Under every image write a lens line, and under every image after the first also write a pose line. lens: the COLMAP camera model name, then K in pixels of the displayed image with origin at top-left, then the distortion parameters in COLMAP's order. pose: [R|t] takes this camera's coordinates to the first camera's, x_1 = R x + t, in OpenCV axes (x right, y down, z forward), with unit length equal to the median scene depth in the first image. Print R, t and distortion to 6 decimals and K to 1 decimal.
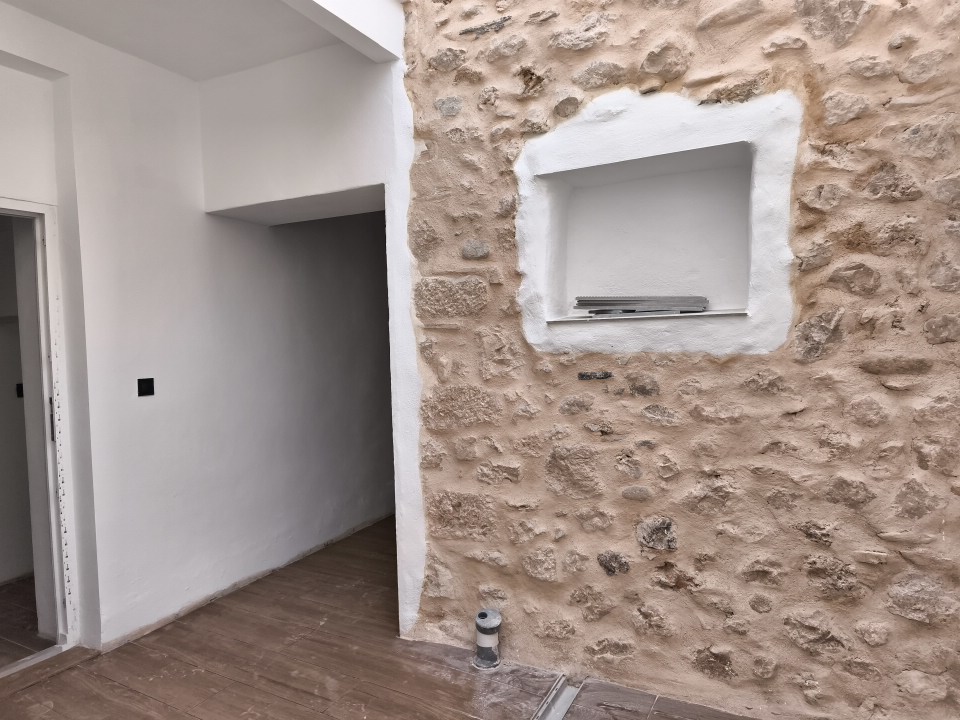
lens RADIAL K [[642.8, 0, 481.6], [0, 642.8, 364.6], [0, 0, 1]] dist [0.026127, -0.024221]
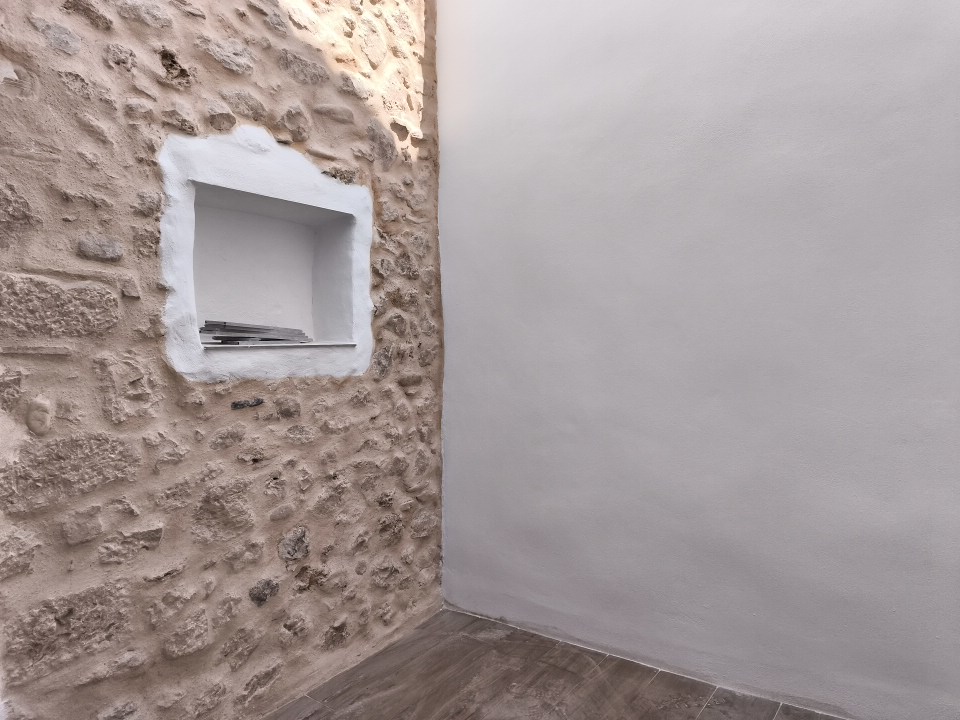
lens RADIAL K [[642.8, 0, 482.7], [0, 642.8, 360.6], [0, 0, 1]] dist [0.026127, -0.024221]
pose [[0.102698, 0.007704, 0.994683, -0.772047], [0.068510, 0.997541, -0.014800, -0.009213], [-0.992350, 0.069665, 0.101918, 0.551003]]
